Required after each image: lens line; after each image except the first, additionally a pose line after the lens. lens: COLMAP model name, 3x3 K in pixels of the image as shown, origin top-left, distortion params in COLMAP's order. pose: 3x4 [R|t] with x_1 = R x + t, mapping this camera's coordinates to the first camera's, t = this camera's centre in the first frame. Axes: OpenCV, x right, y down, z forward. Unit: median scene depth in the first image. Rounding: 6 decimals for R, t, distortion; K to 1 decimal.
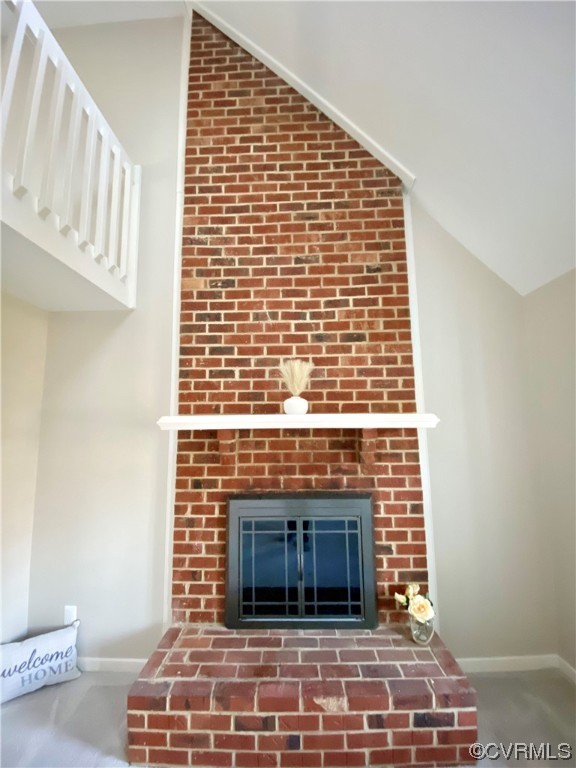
lens RADIAL K [[311.8, 0, 289.0], [0, 311.8, 380.1], [0, 0, 1]] dist [0.001479, -0.005640]
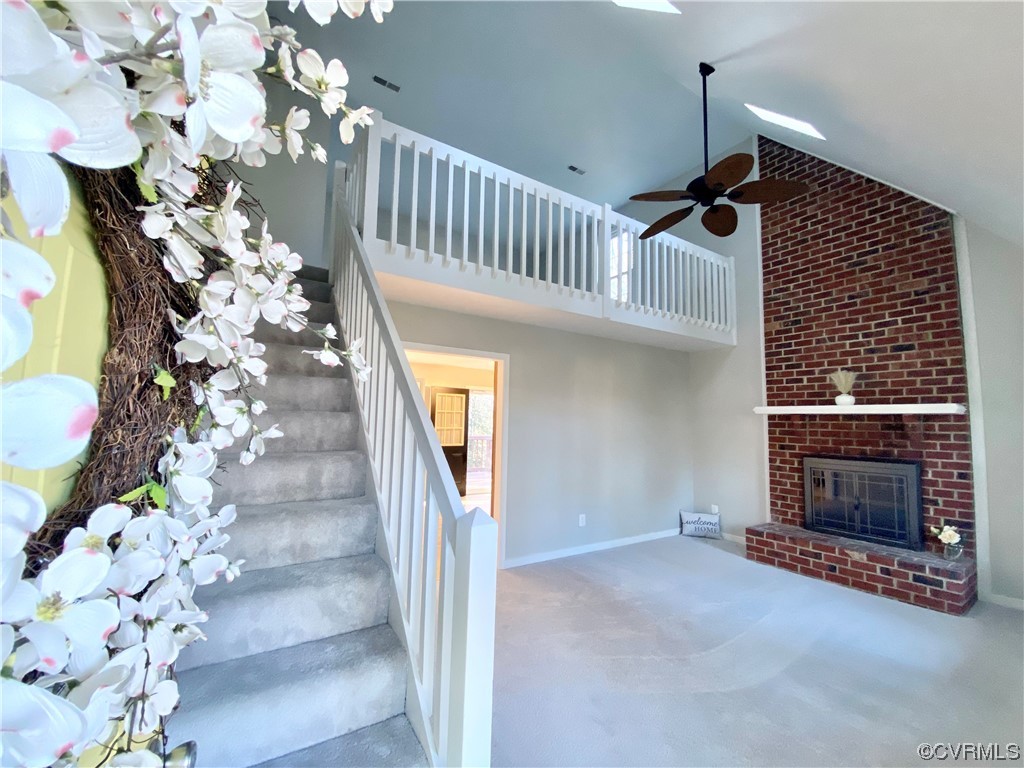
lens RADIAL K [[415.7, 0, 508.3], [0, 415.7, 384.3], [0, 0, 1]] dist [0.001479, -0.005640]
pose [[0.548956, -0.049799, -0.834366, 0.765517], [0.071349, 0.997372, -0.012585, -0.081455], [0.832800, -0.052623, 0.551067, -1.421969]]
